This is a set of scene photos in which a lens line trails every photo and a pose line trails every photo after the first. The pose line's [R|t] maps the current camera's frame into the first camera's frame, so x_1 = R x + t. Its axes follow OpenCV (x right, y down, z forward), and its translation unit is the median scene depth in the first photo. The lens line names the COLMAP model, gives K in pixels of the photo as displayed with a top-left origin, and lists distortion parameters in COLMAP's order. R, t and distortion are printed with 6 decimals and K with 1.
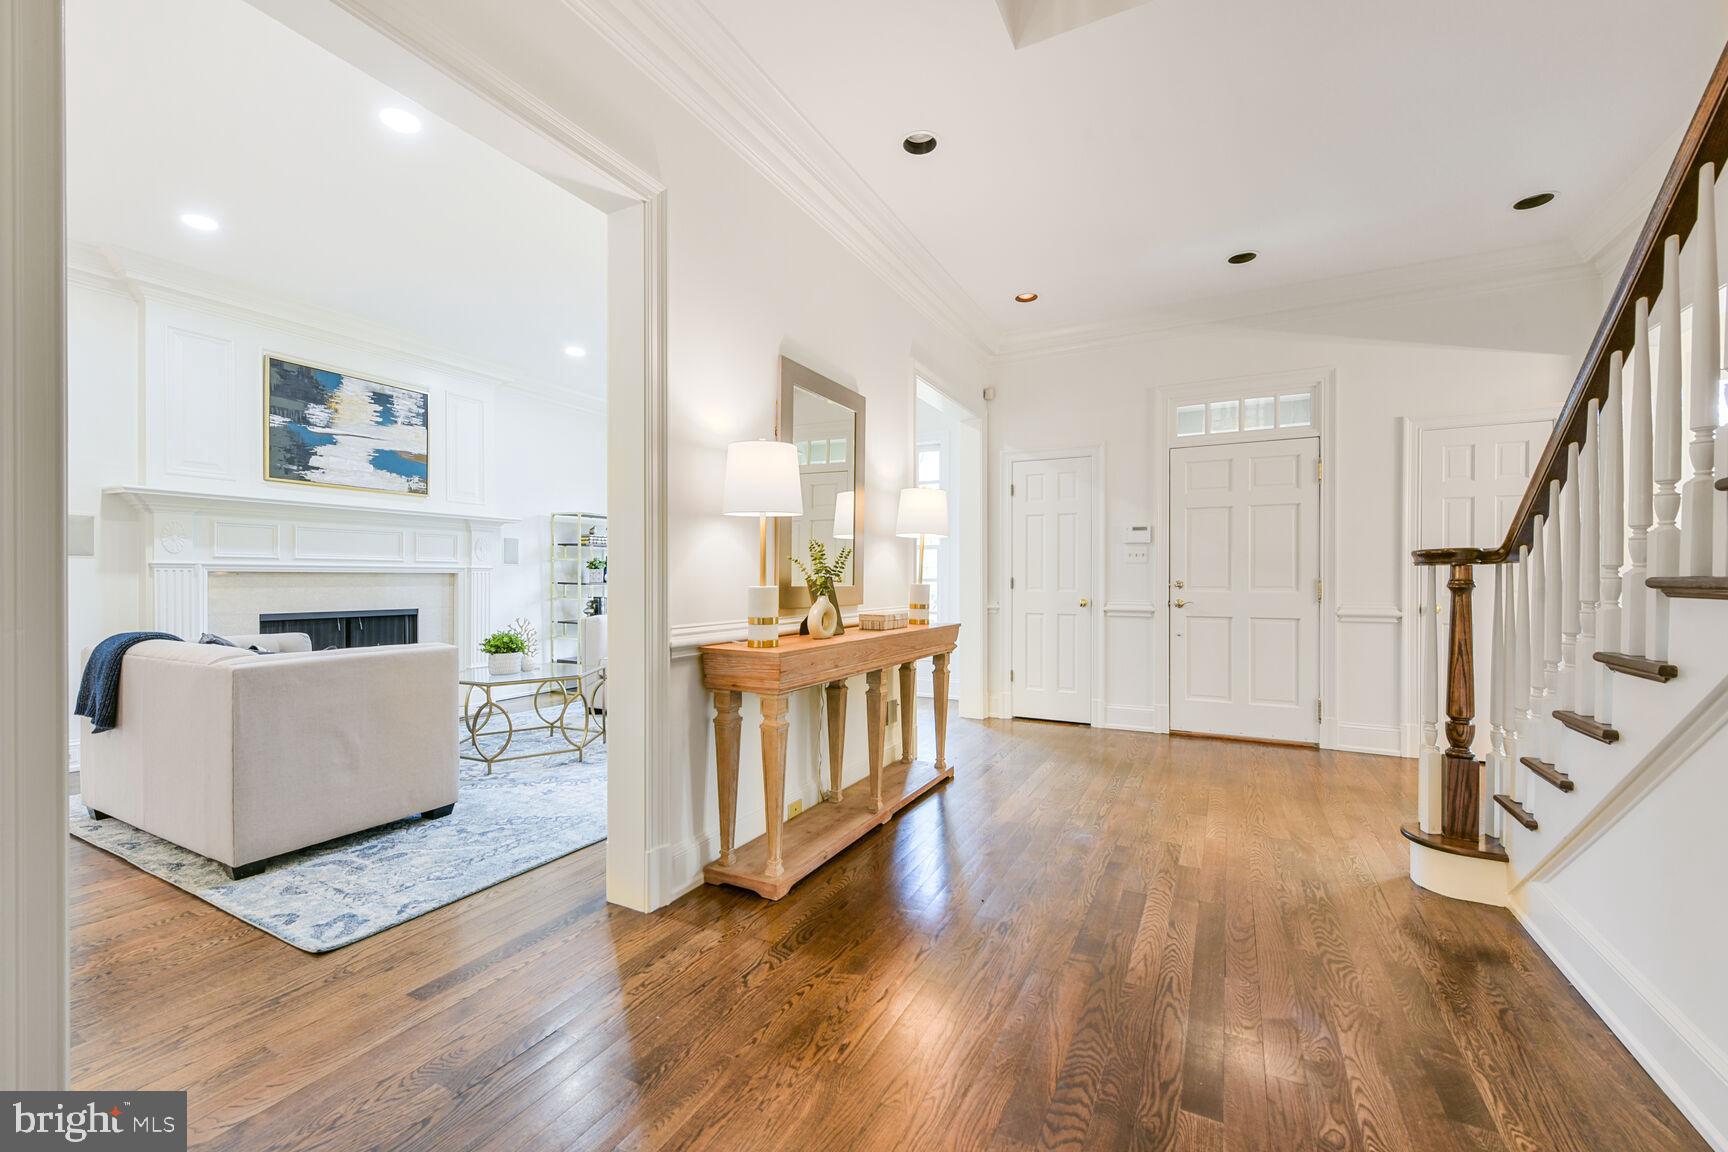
lens RADIAL K [[708.3, 0, 862.2], [0, 708.3, 583.5], [0, 0, 1]] dist [0.002777, -0.000103]
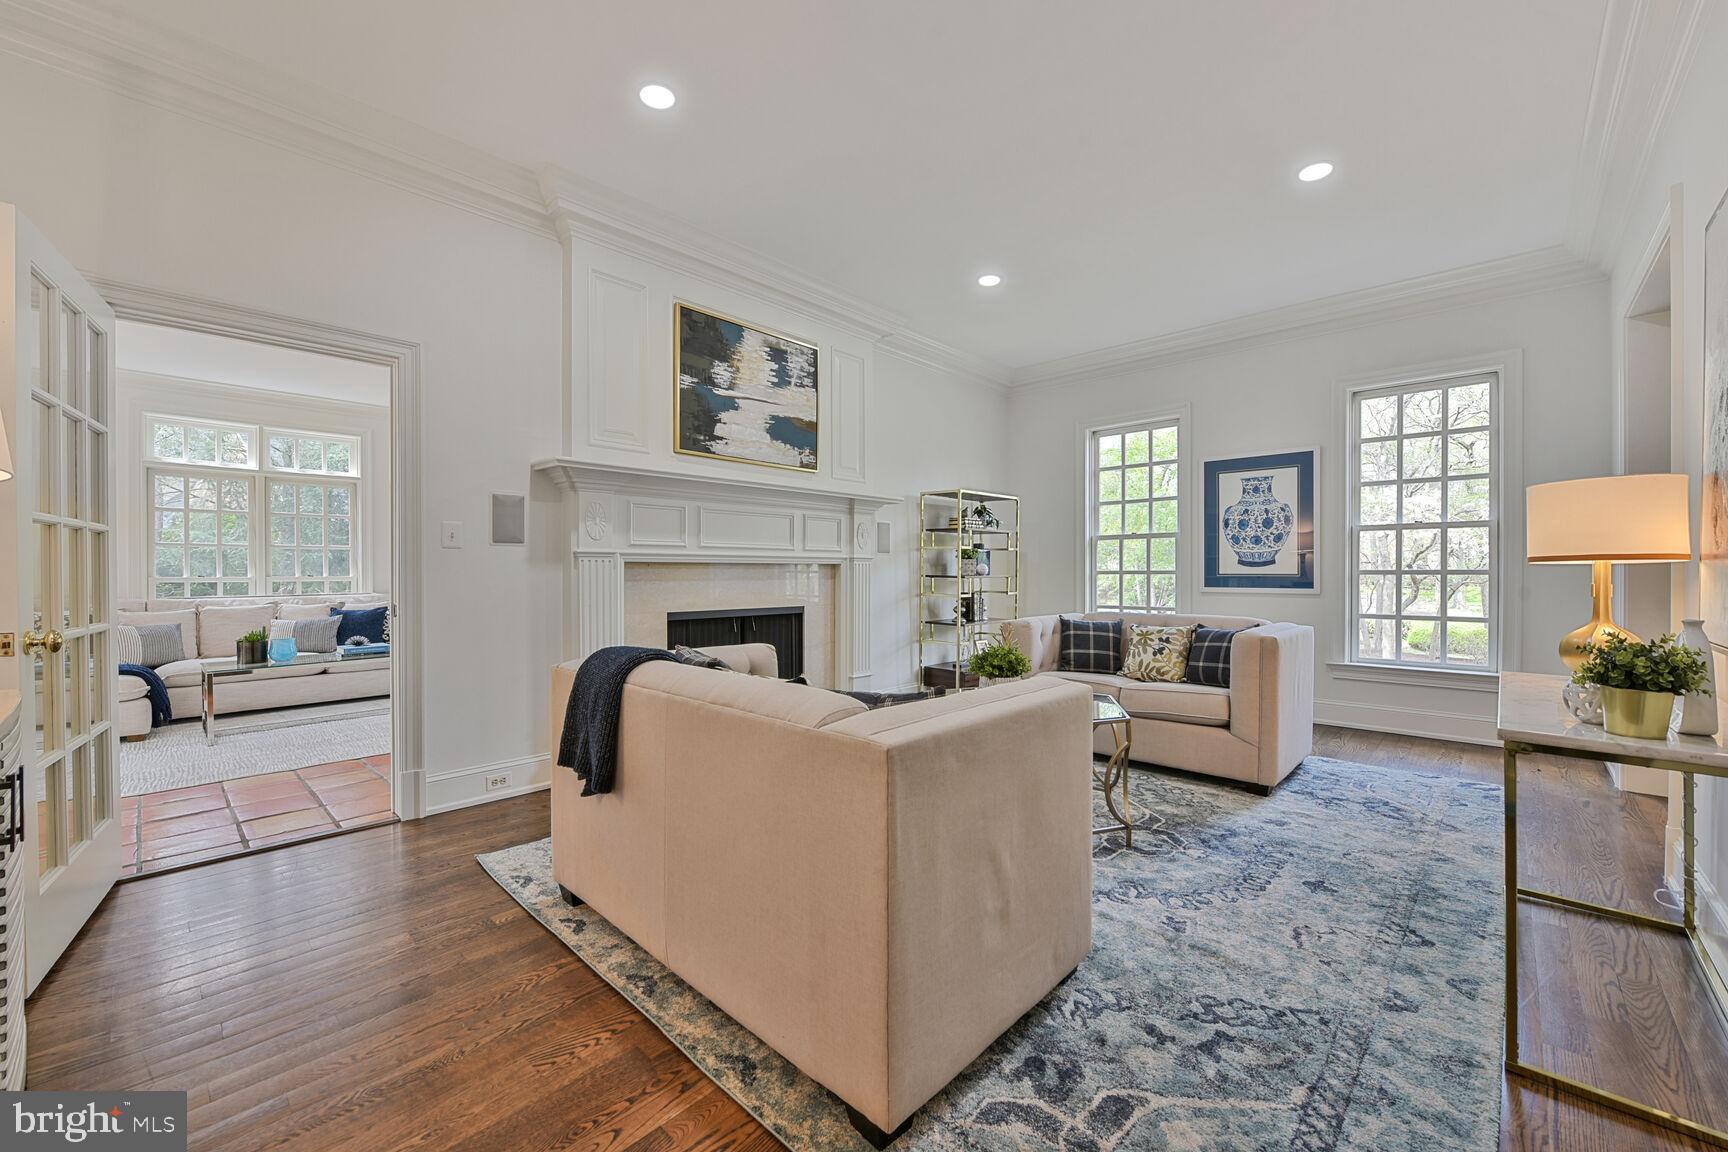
lens RADIAL K [[689.1, 0, 857.8], [0, 689.1, 575.4], [0, 0, 1]] dist [-0.000729, 0.000328]
pose [[0.962459, 0.000633, -0.271425, -0.389047], [-0.000749, 1.000000, -0.000321, -0.000995], [0.271425, 0.000512, 0.962460, 0.260554]]
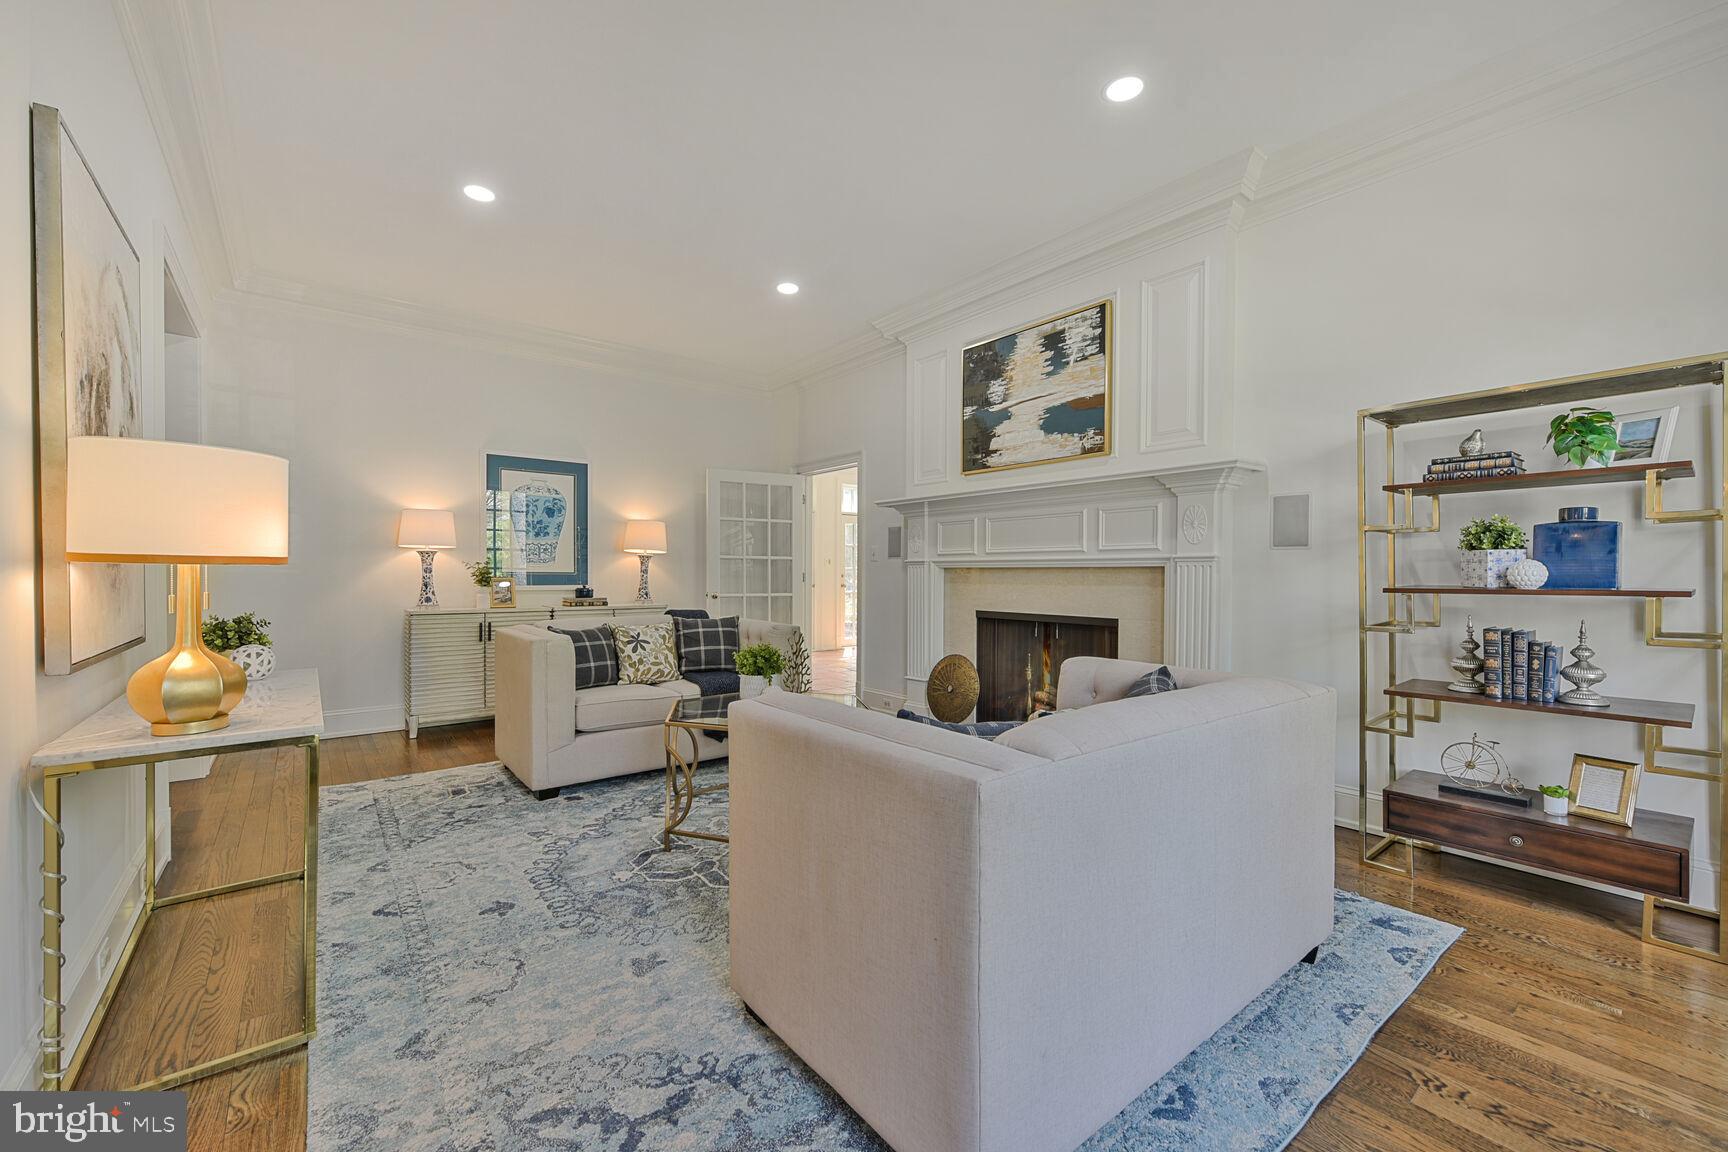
lens RADIAL K [[689.1, 0, 862.0], [0, 689.1, 578.6], [0, 0, 1]] dist [-0.000729, 0.000328]
pose [[-0.399971, 0.001691, -0.916526, 0.095080], [-0.011555, 0.999910, 0.006887, -0.005664], [0.916455, 0.013345, -0.399915, 1.181895]]
